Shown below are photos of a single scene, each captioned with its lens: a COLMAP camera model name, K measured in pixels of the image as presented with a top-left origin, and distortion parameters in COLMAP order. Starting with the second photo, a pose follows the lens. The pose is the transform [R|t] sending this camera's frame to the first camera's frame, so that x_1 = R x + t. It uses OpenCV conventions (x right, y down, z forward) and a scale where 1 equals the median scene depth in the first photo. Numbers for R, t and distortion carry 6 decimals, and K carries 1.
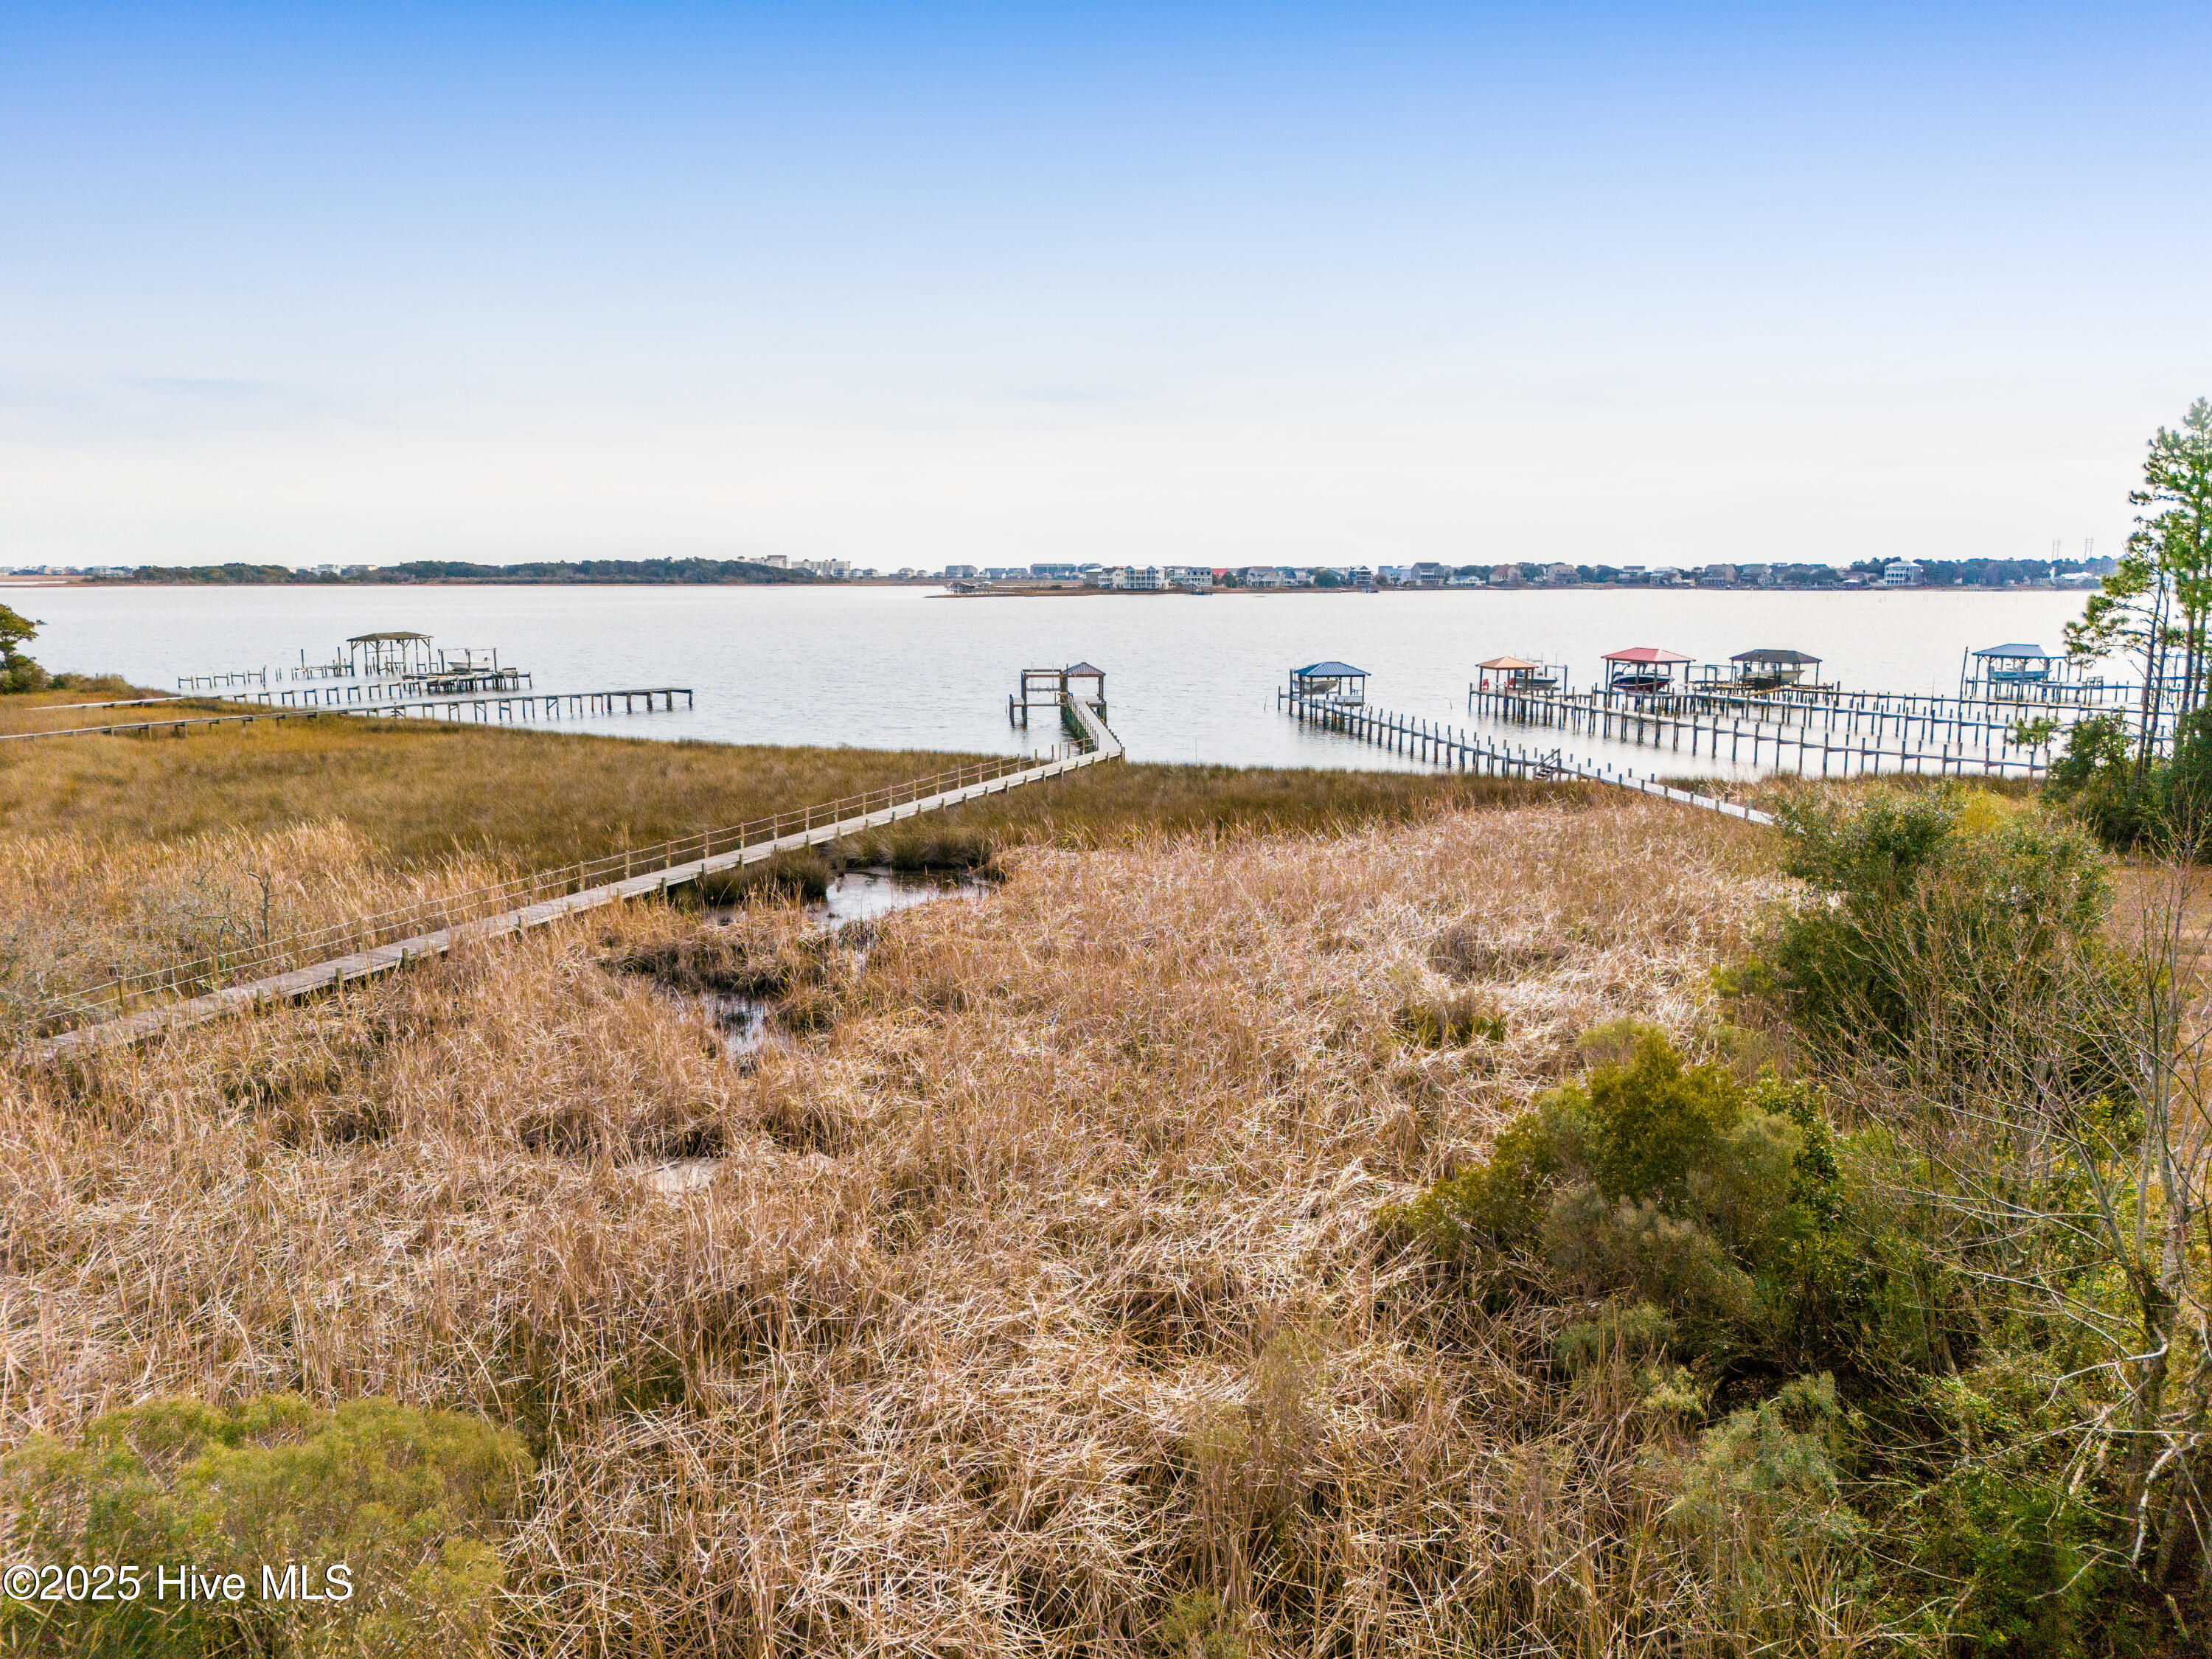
lens RADIAL K [[1639.5, 0, 1106.0], [0, 1639.5, 829.5], [0, 0, 1]] dist [0.053902, -0.072645]
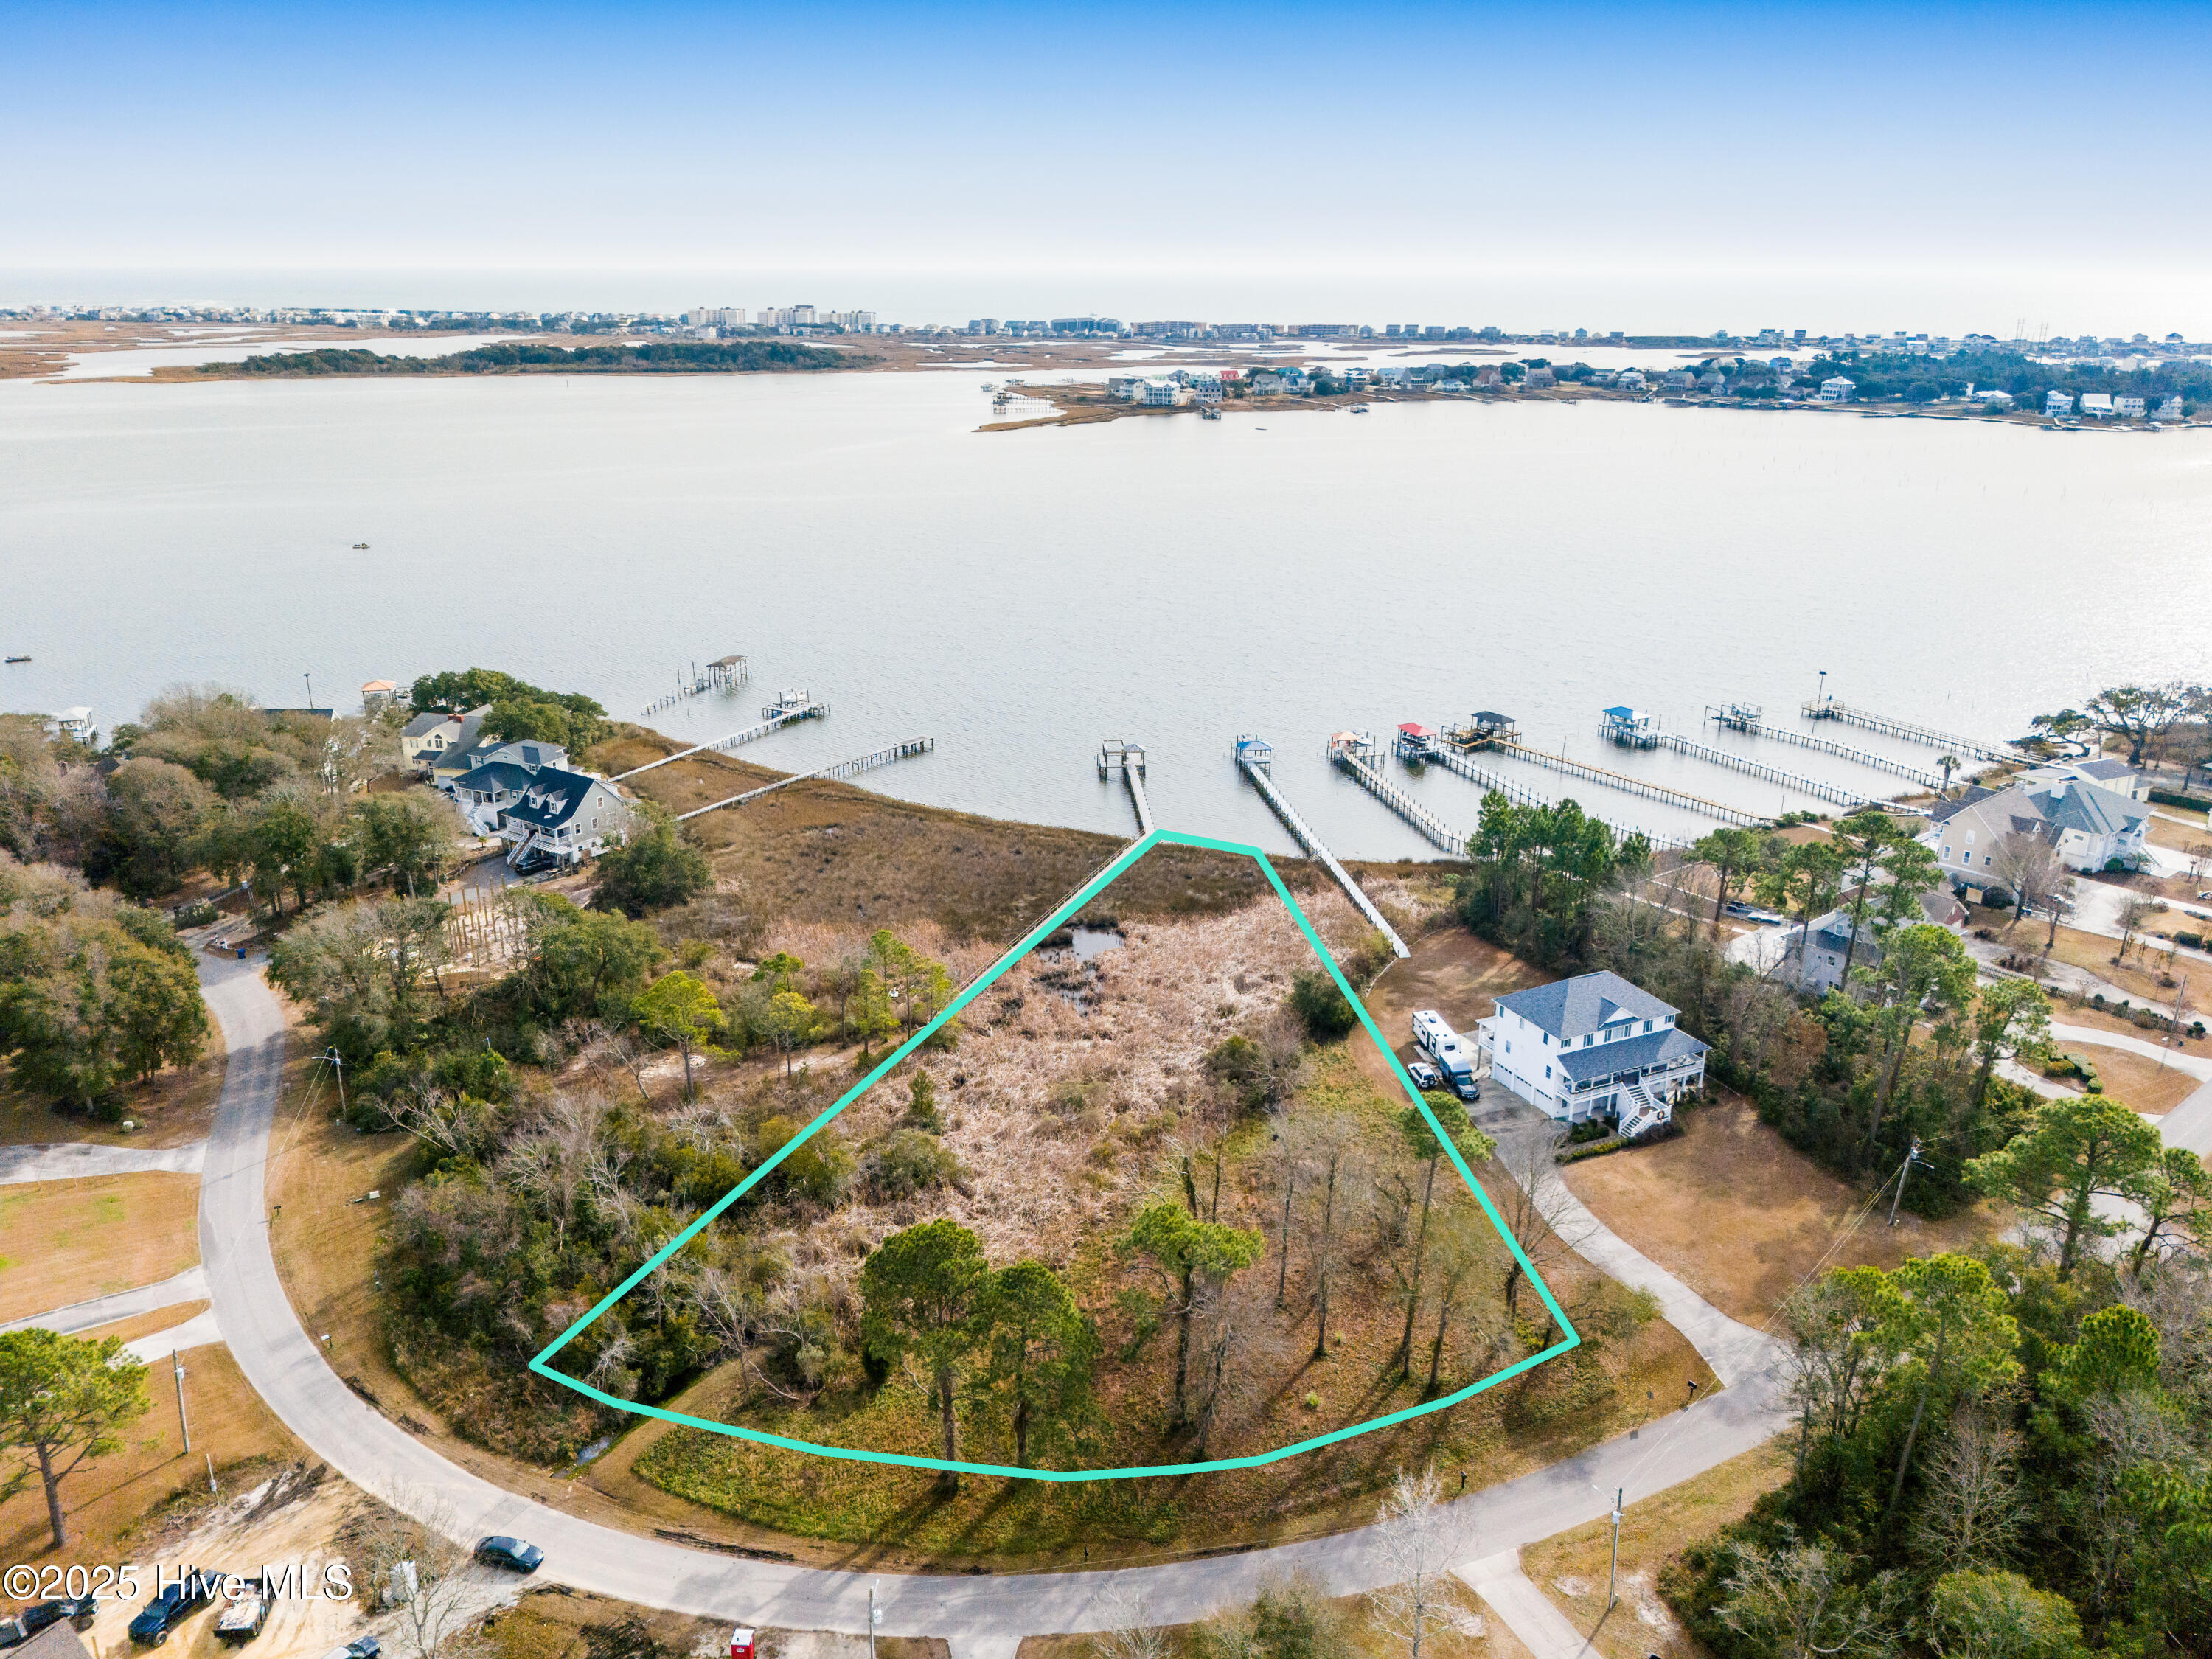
lens RADIAL K [[1639.5, 0, 1106.0], [0, 1639.5, 829.5], [0, 0, 1]] dist [0.053902, -0.072645]
pose [[0.999954, 0.008019, -0.005207, -0.077860], [-0.006983, 0.984515, 0.175161, -0.733303], [0.006531, -0.175117, 0.984526, -2.160463]]
